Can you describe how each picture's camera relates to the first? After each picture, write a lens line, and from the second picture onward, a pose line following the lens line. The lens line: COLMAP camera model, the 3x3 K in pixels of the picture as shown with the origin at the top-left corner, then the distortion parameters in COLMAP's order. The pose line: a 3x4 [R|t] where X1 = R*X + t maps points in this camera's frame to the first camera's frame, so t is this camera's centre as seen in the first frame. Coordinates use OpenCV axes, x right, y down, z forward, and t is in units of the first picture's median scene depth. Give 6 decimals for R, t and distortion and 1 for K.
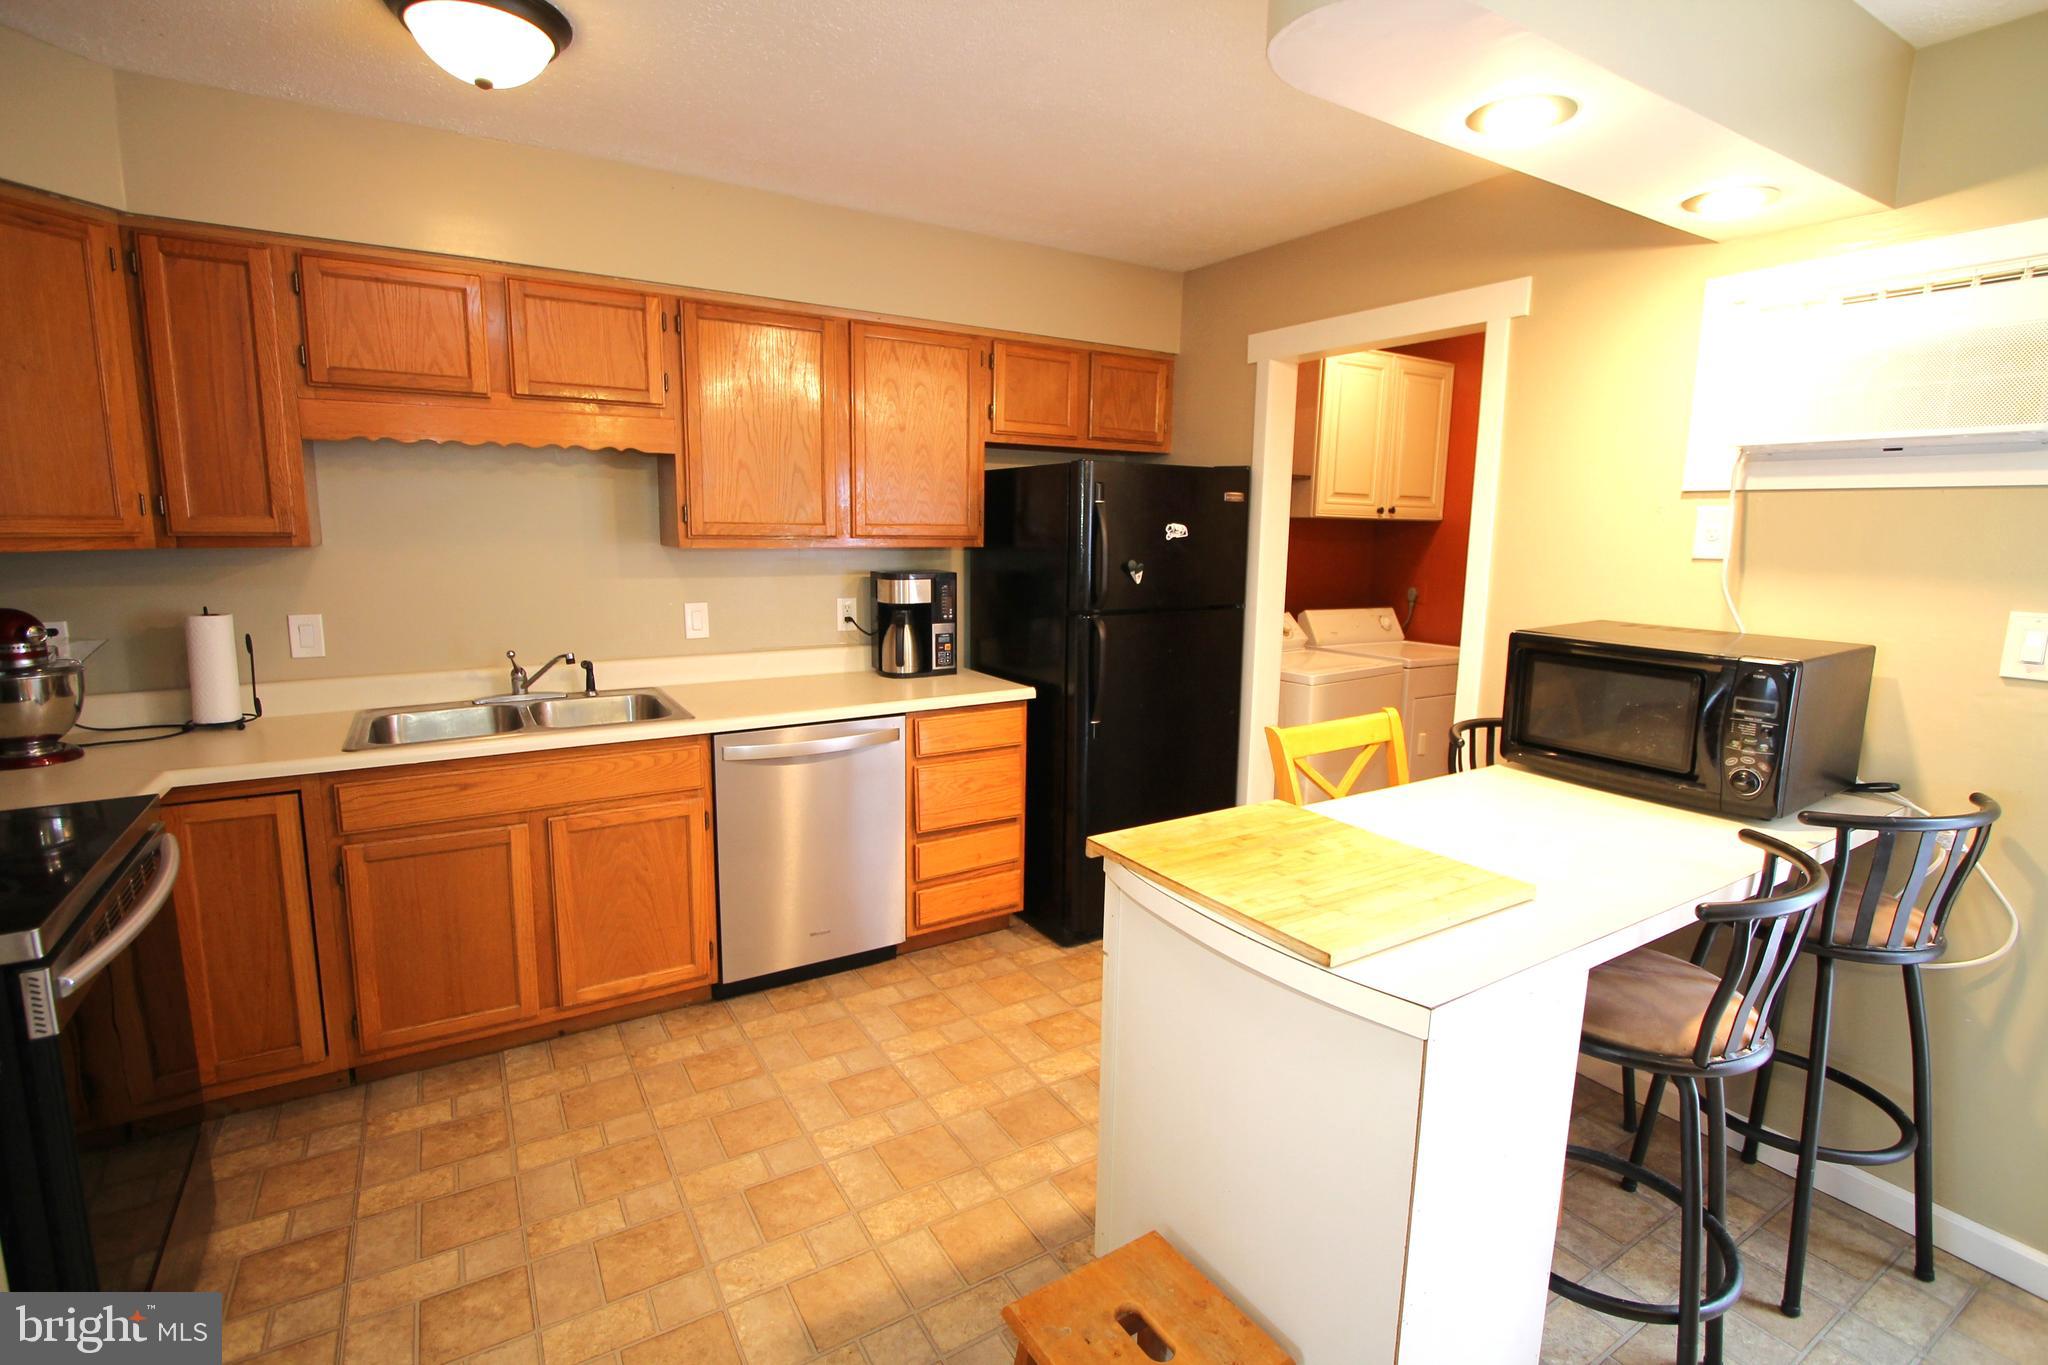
lens RADIAL K [[955.3, 0, 1021.8], [0, 955.3, 674.7], [0, 0, 1]] dist [-0.015087, 0.001908]
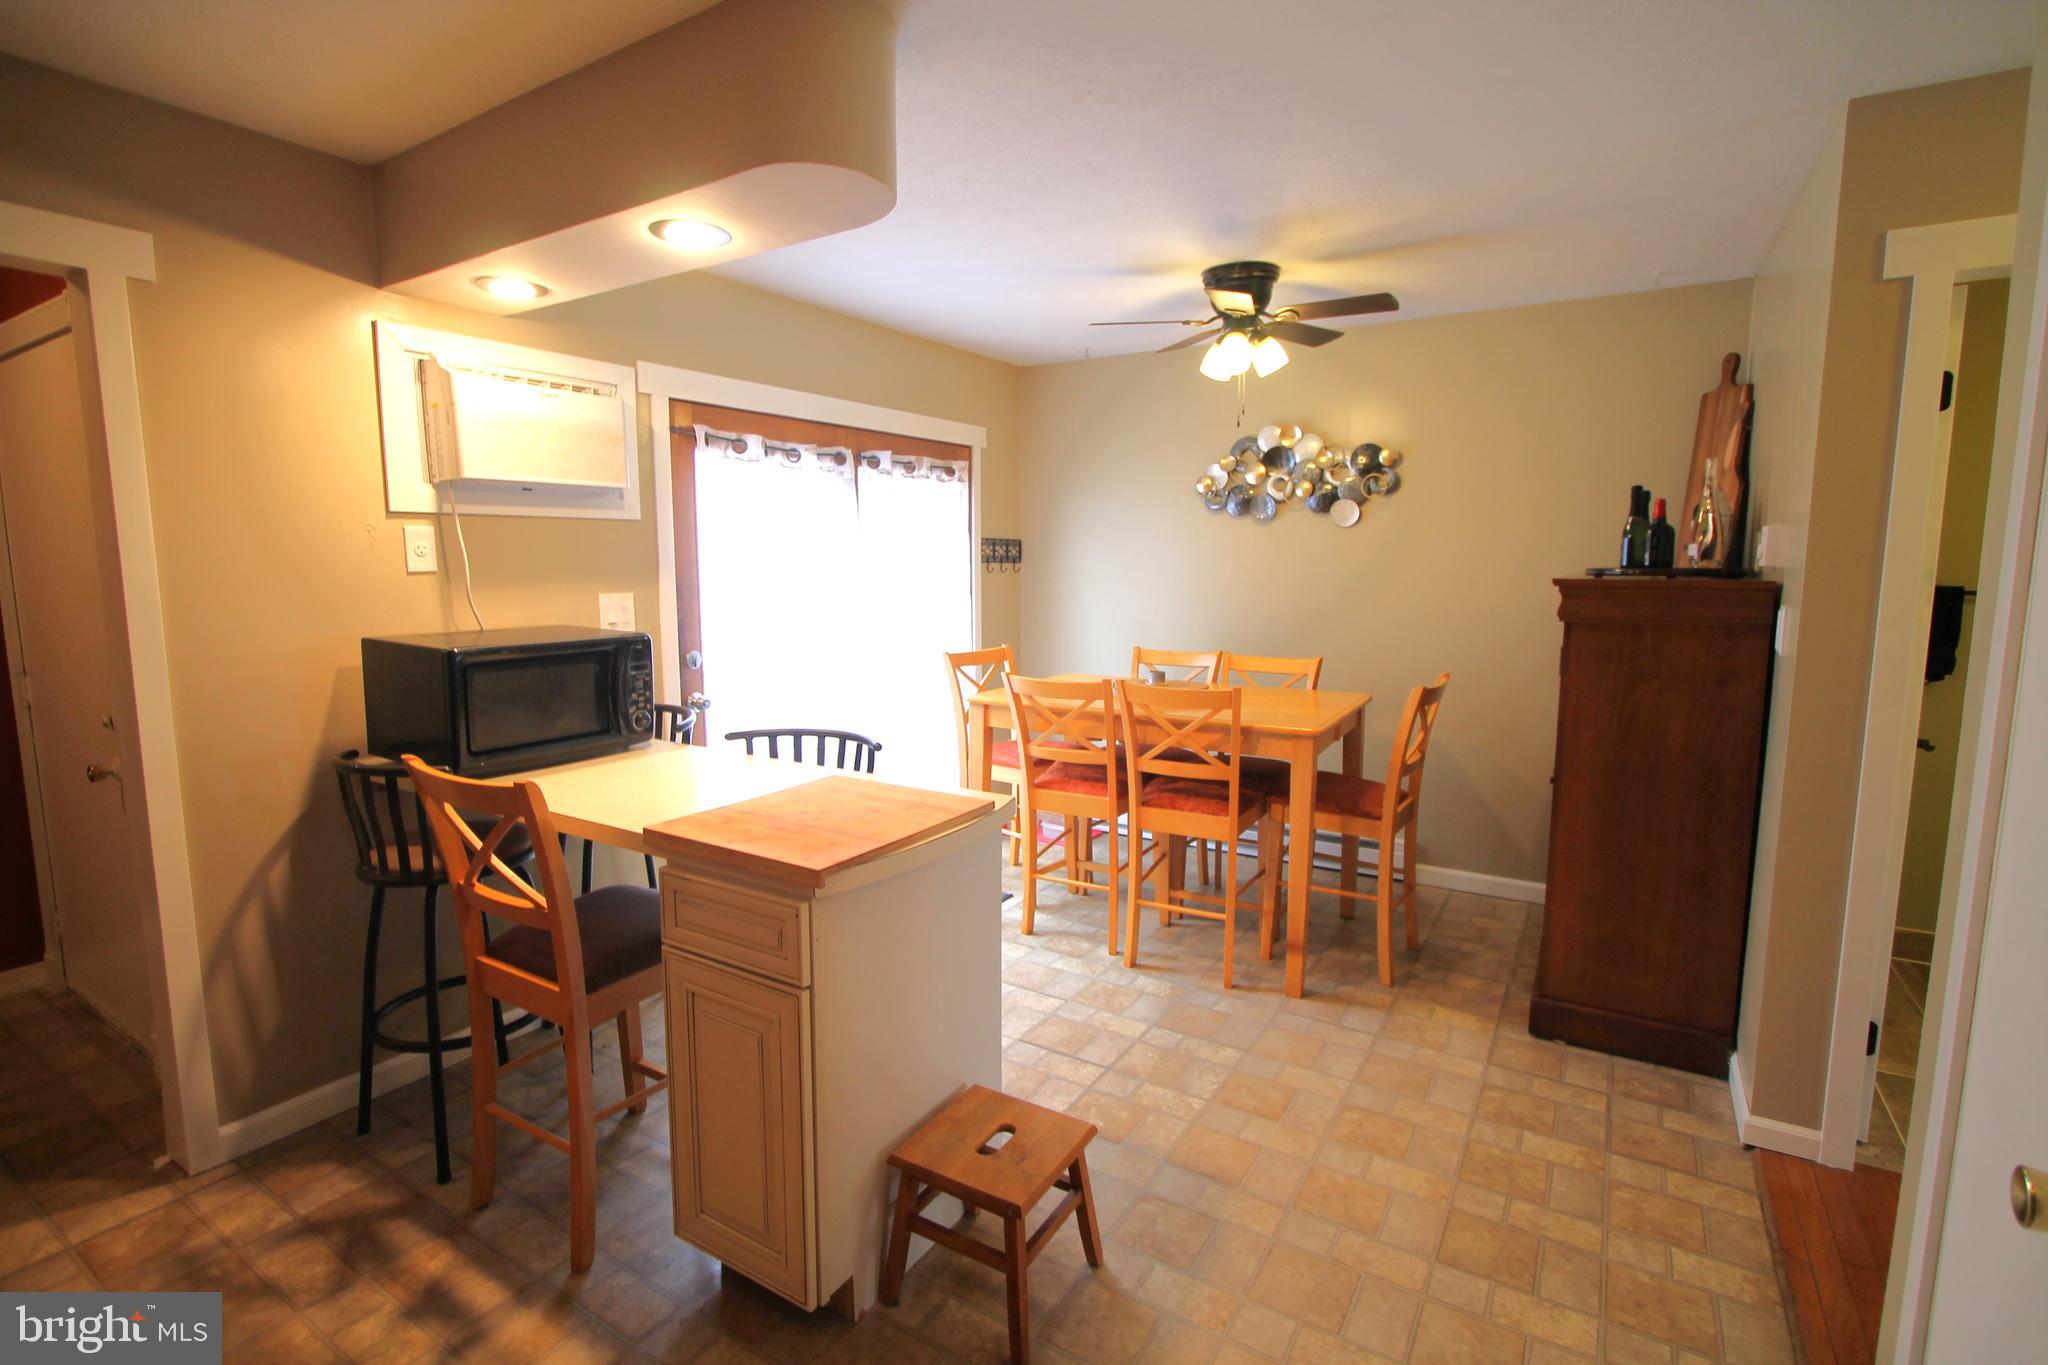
lens RADIAL K [[955.3, 0, 1028.4], [0, 955.3, 668.9], [0, 0, 1]] dist [-0.015087, 0.001908]
pose [[-0.448421, -0.120094, 0.885718, -0.473440], [0.131484, 0.971289, 0.198264, -0.105369], [-0.884099, 0.205364, -0.419756, 0.648808]]
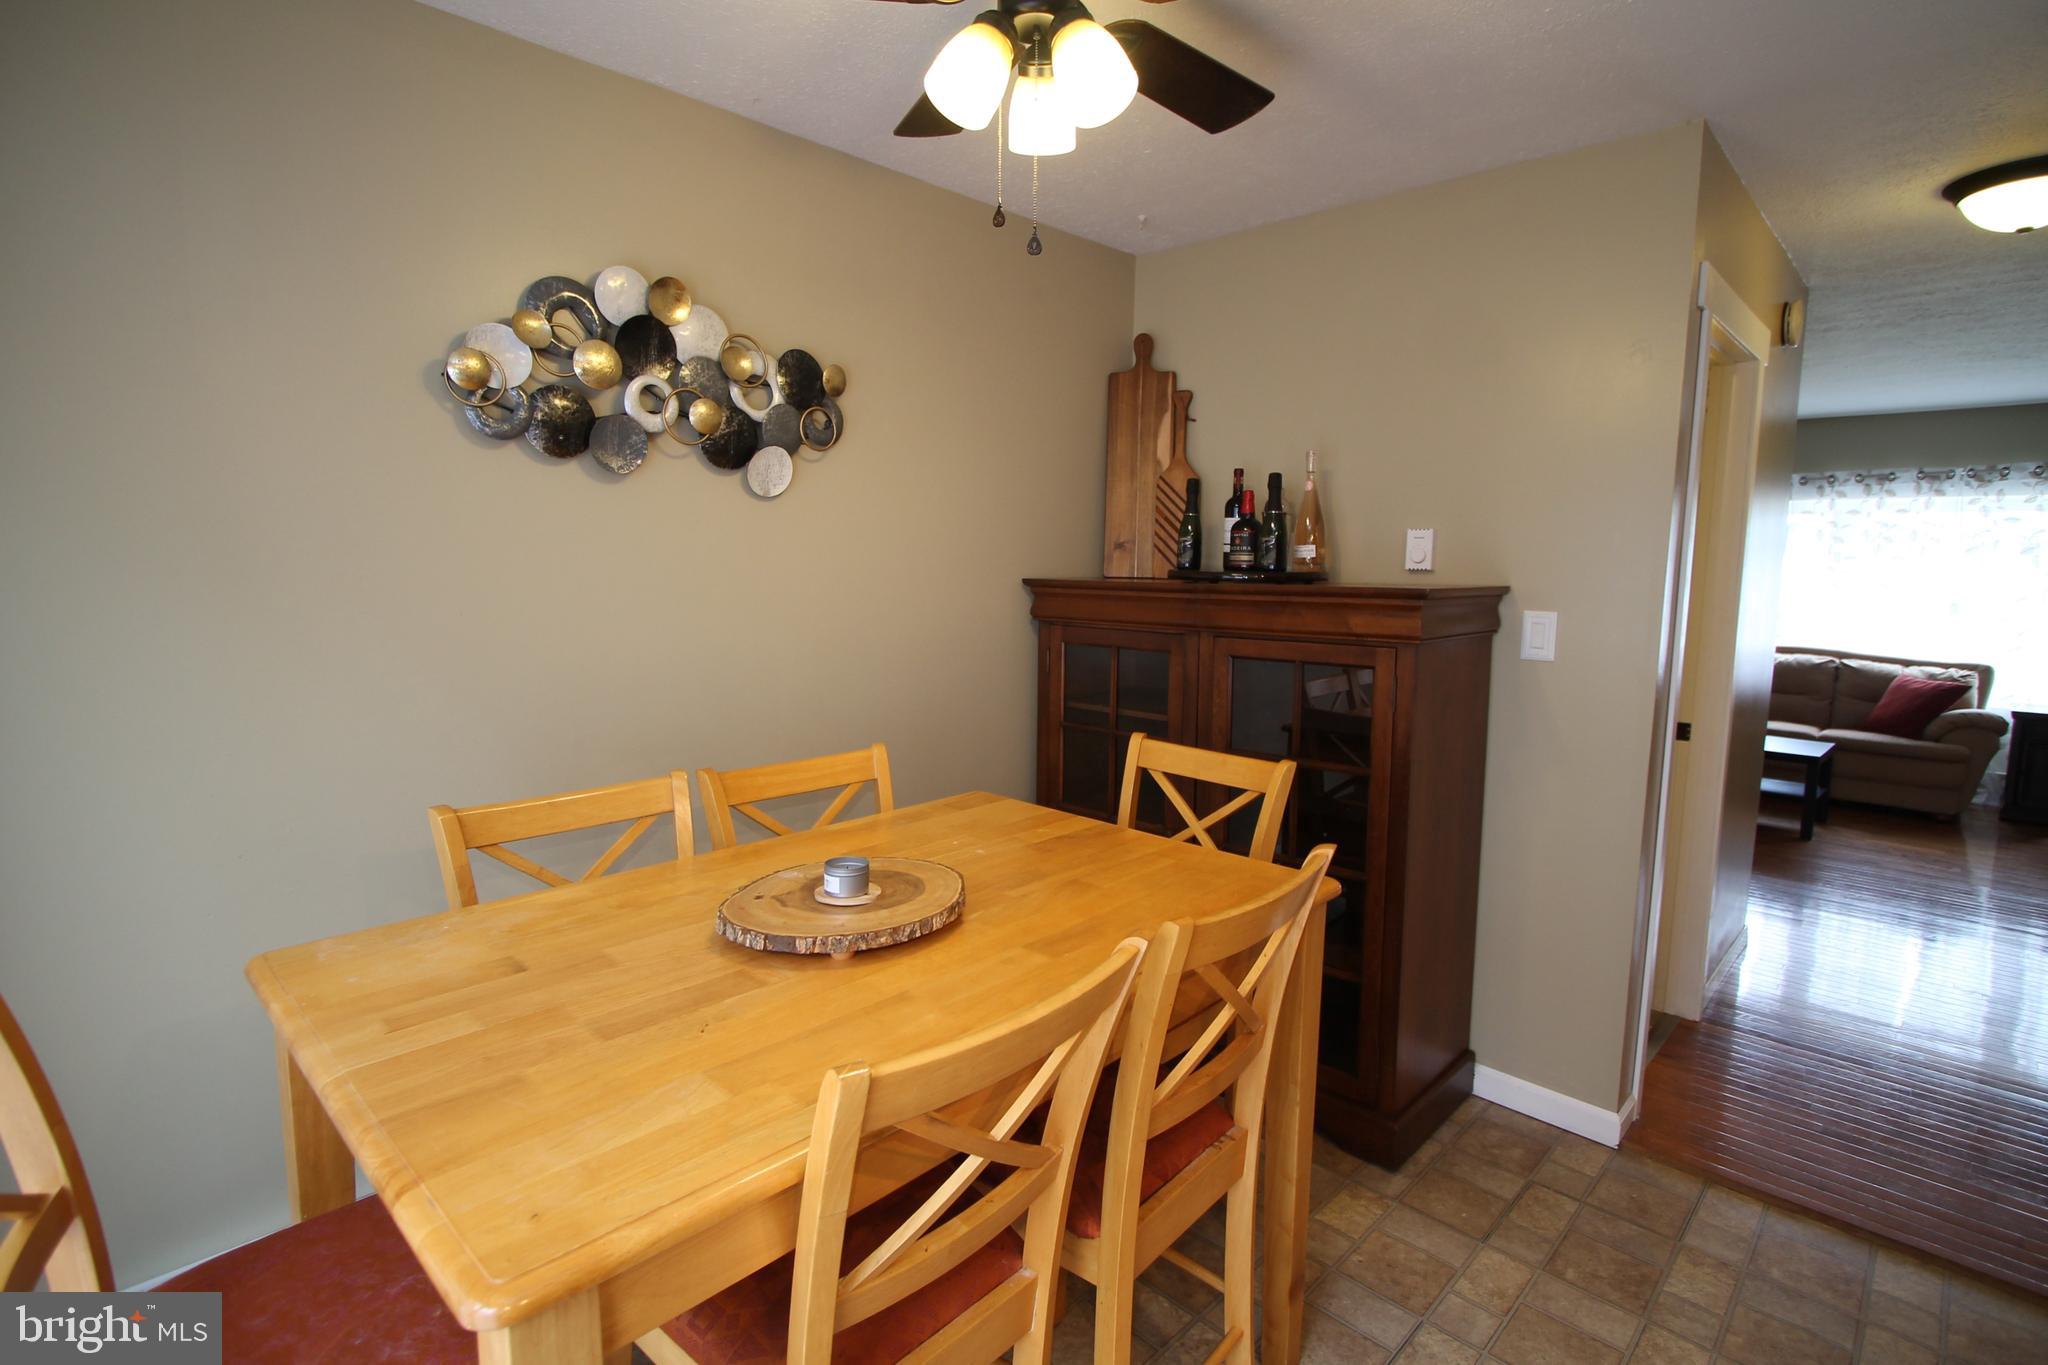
lens RADIAL K [[955.3, 0, 1034.8], [0, 955.3, 682.1], [0, 0, 1]] dist [-0.015087, 0.001908]
pose [[-0.975018, 0.001956, -0.222117, 0.562869], [-0.060258, 0.960134, 0.272969, -0.047964], [0.213796, 0.279534, -0.936030, 0.404829]]
